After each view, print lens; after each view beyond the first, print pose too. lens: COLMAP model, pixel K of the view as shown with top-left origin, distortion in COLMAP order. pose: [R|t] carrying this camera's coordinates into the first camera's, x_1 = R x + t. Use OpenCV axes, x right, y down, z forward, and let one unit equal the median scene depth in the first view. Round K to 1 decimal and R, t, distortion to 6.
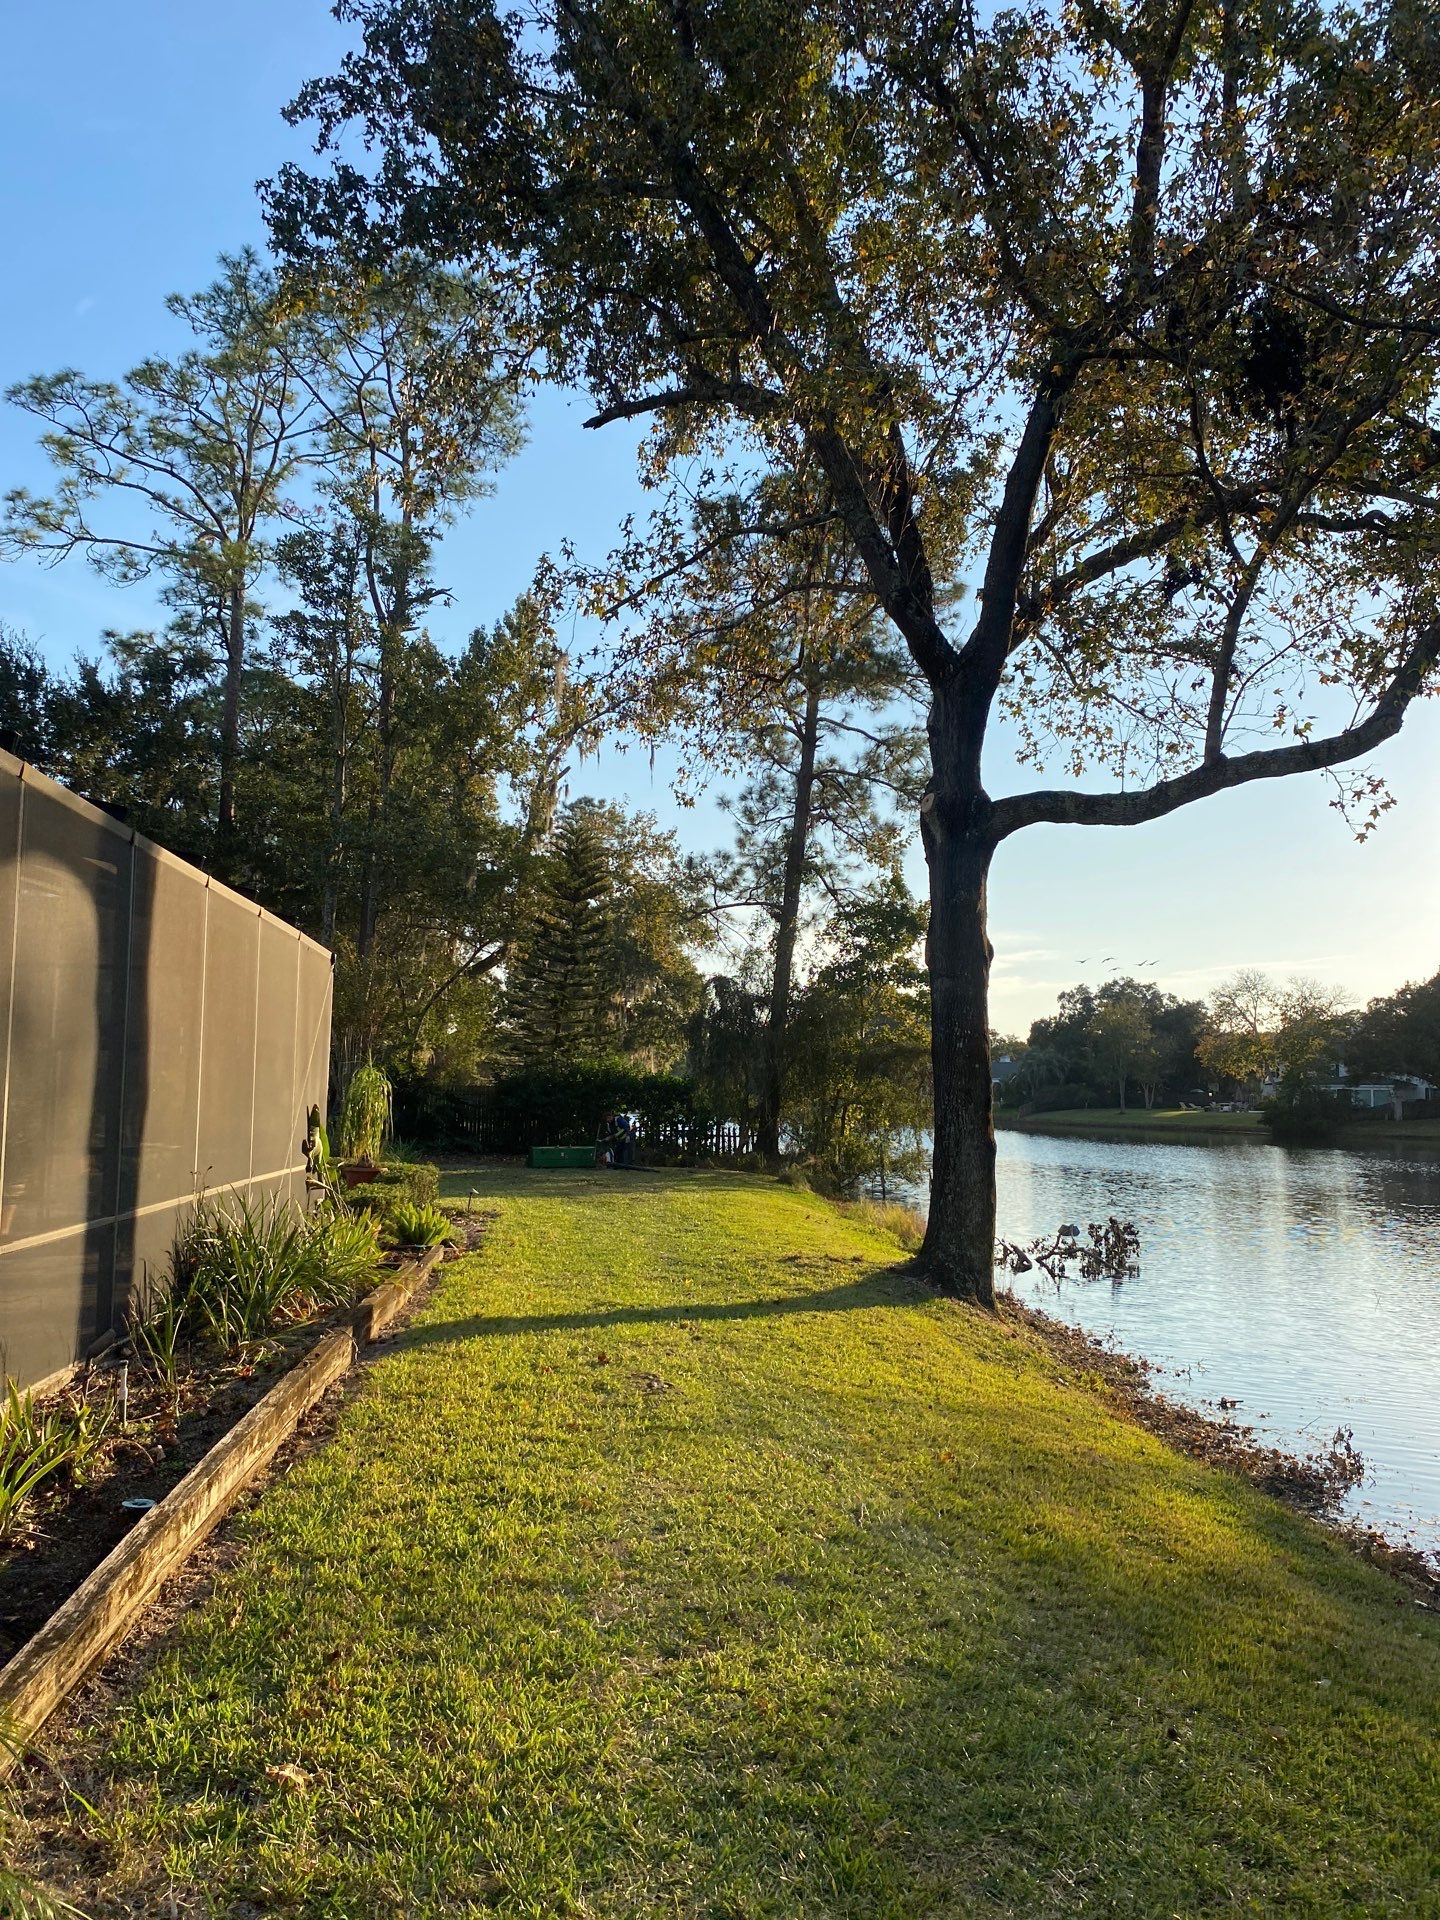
lens RADIAL K [[1492.0, 0, 715.3], [0, 1492.0, 957.1], [0, 0, 1]] dist [0.023613, -0.015823]
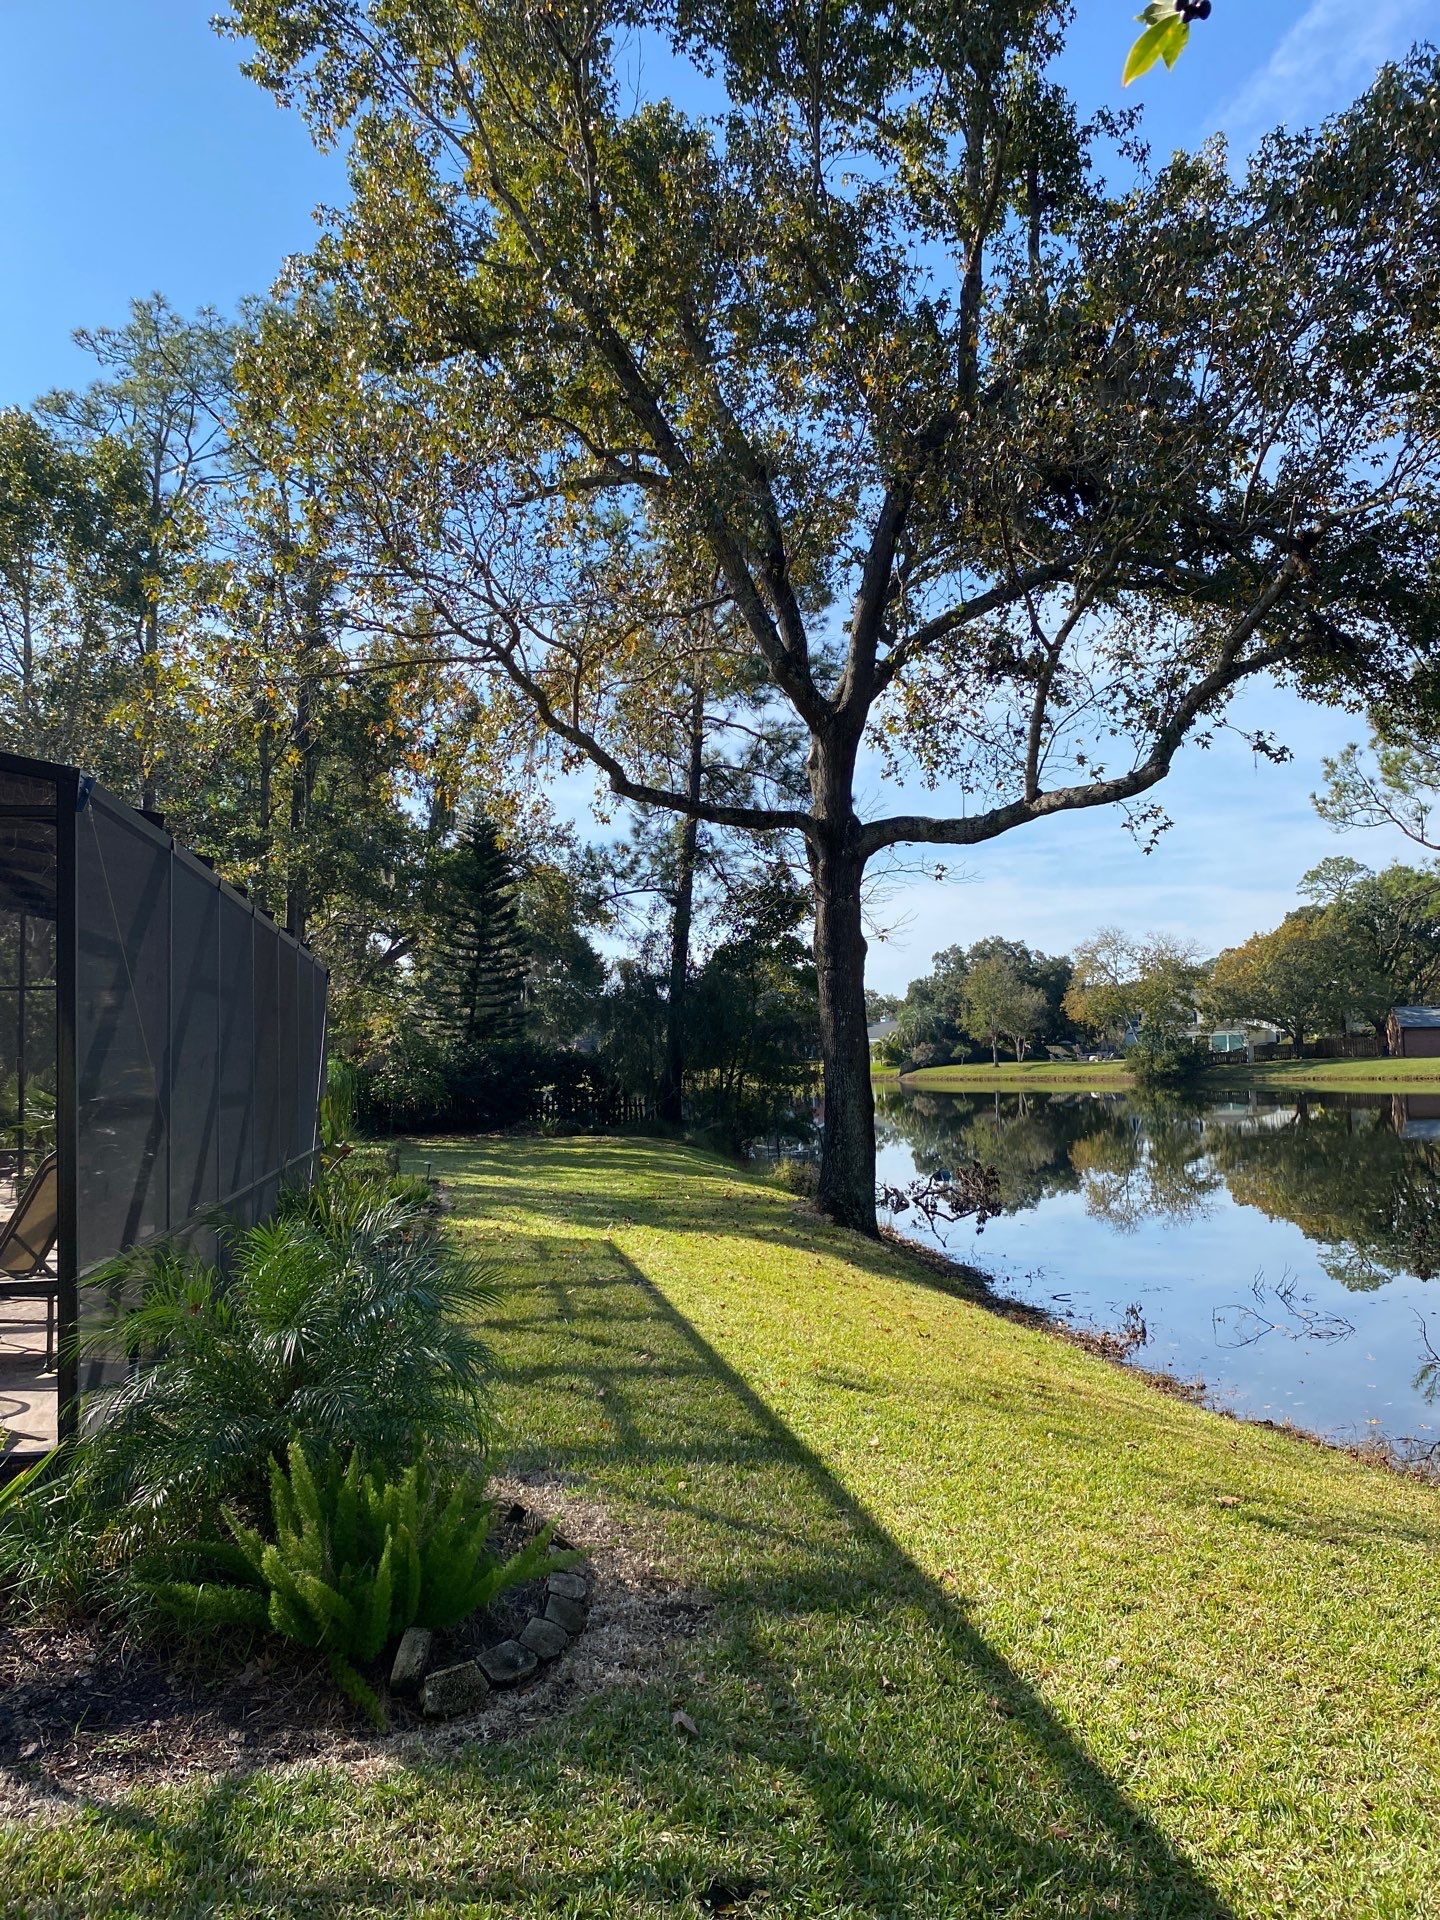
lens RADIAL K [[1583.2, 0, 729.9], [0, 1583.2, 872.9], [0, 0, 1]] dist [0.072850, -0.003436]
pose [[0.995043, -0.030054, 0.094792, -0.026223], [0.032284, 0.999235, -0.022074, -0.021180], [-0.094056, 0.025025, 0.995252, -0.157684]]
